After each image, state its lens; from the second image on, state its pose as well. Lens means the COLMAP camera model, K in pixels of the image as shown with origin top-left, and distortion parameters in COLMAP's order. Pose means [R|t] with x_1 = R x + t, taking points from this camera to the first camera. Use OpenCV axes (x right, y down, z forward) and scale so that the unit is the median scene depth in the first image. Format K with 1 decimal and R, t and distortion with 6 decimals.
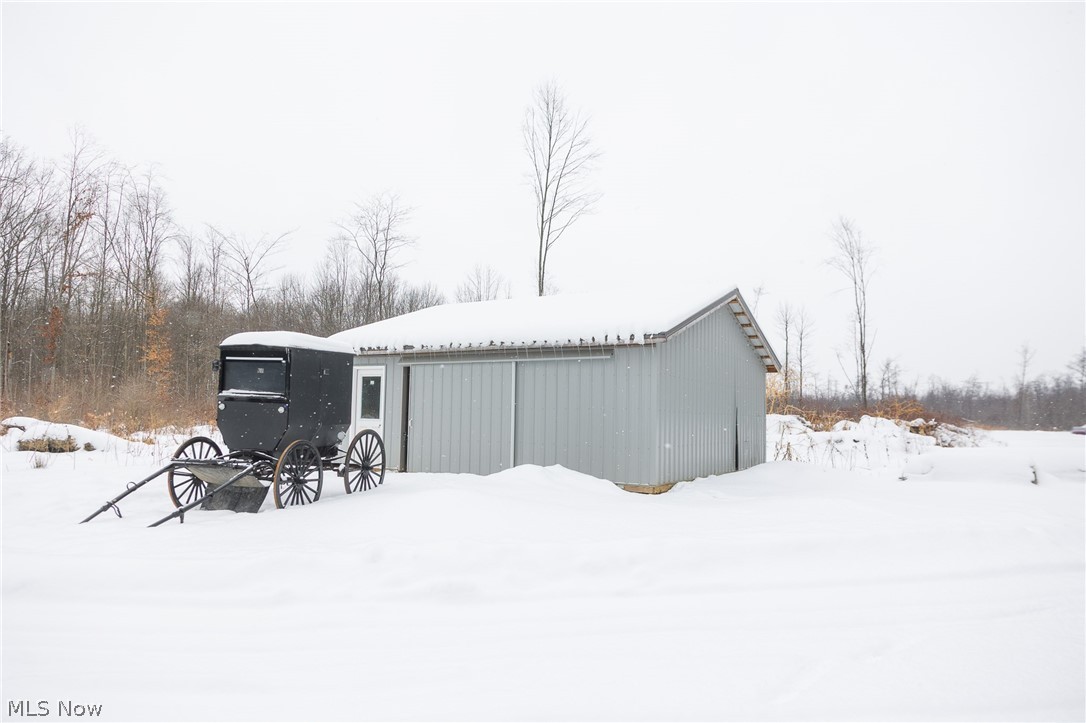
lens RADIAL K [[735.5, 0, 543.0], [0, 735.5, 361.5], [0, 0, 1]] dist [0.001670, -0.000949]
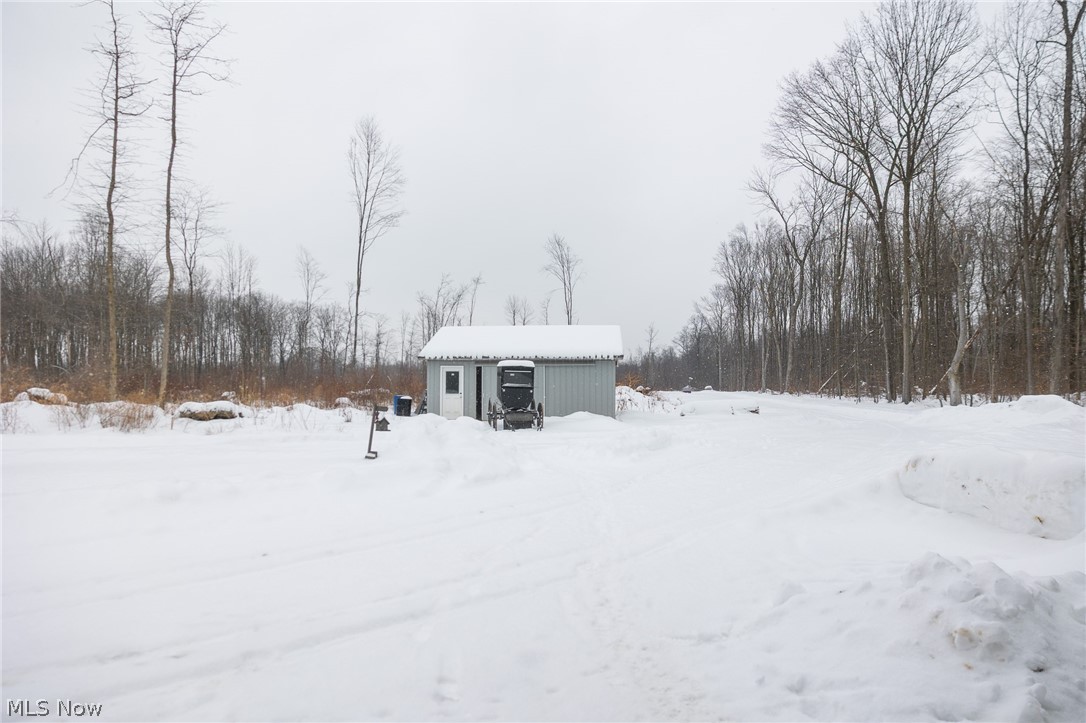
lens RADIAL K [[716.7, 0, 539.7], [0, 716.7, 365.7], [0, 0, 1]] dist [-0.002790, -0.002244]
pose [[0.901358, -0.005416, 0.433040, -0.613832], [-0.016378, 0.998780, 0.046581, -0.061784], [-0.432764, -0.049079, 0.900170, -0.556965]]
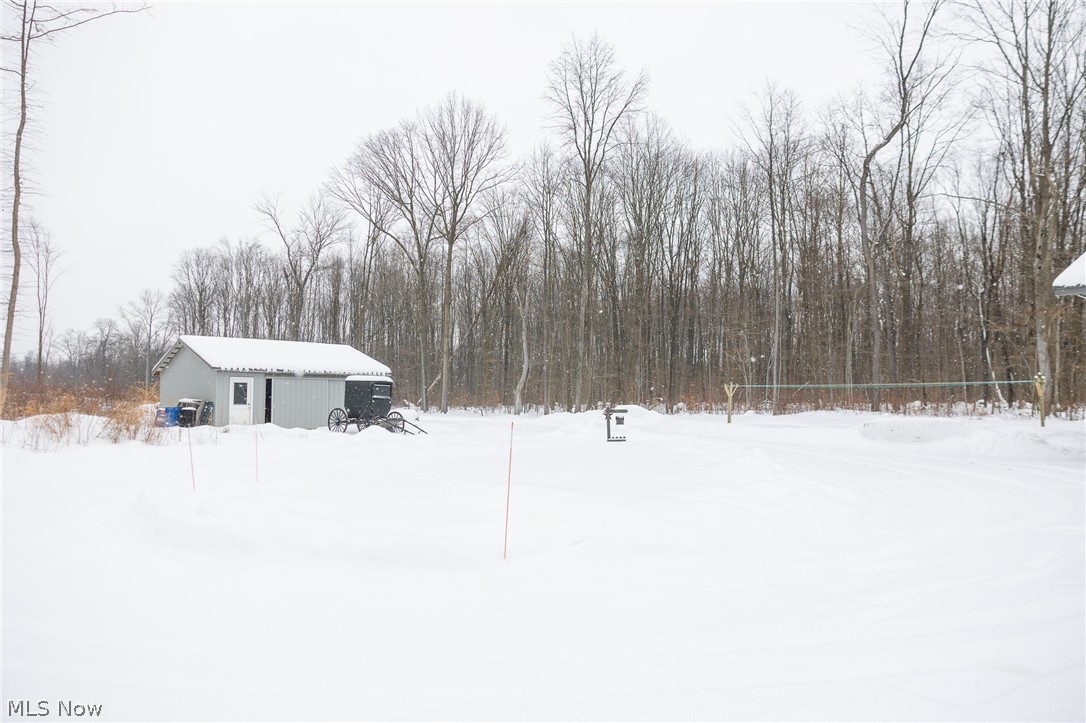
lens RADIAL K [[716.7, 0, 539.7], [0, 716.7, 365.7], [0, 0, 1]] dist [-0.002790, -0.002244]
pose [[0.279762, 0.031178, 0.959563, -1.342174], [-0.071776, 0.997355, -0.011480, -0.043163], [-0.957383, -0.065662, 0.281260, -0.199391]]
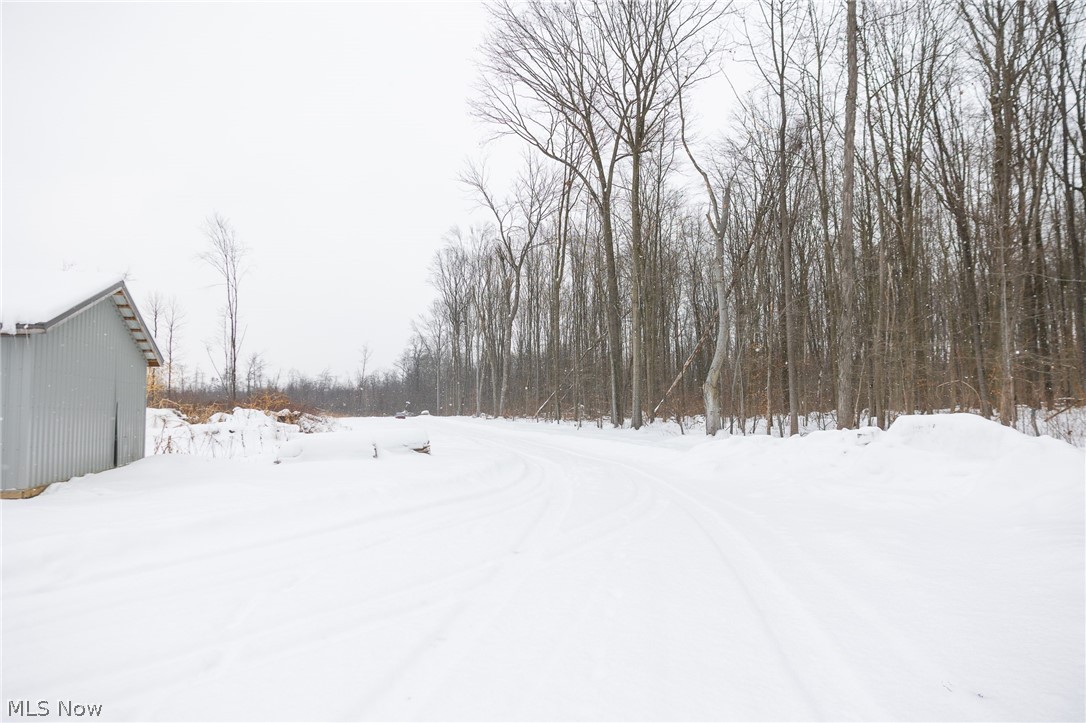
lens RADIAL K [[716.7, 0, 539.7], [0, 716.7, 365.7], [0, 0, 1]] dist [-0.002790, -0.002244]
pose [[0.681629, 0.021306, 0.731388, -0.039189], [-0.032752, 0.999463, 0.001409, -0.004464], [-0.730965, -0.024914, 0.681960, -0.042593]]
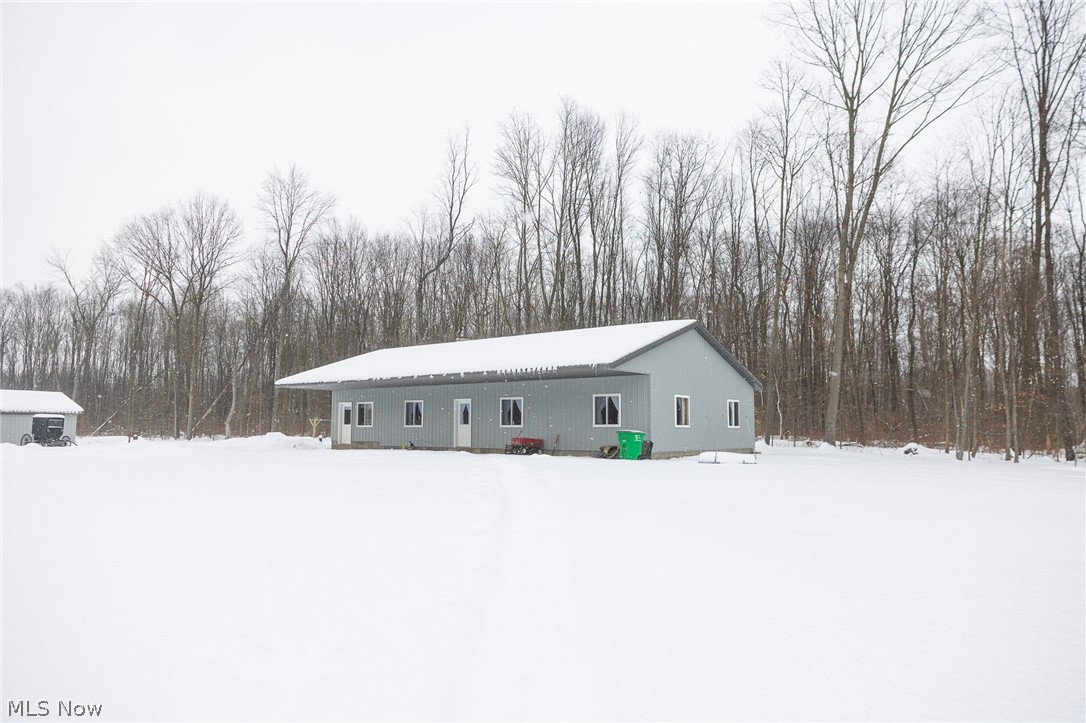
lens RADIAL K [[716.7, 0, 539.7], [0, 716.7, 365.7], [0, 0, 1]] dist [-0.002790, -0.002244]
pose [[0.103892, 0.075249, 0.991738, -2.185919], [-0.075878, 0.994827, -0.067535, -0.130206], [-0.991690, -0.068235, 0.109064, -1.243979]]
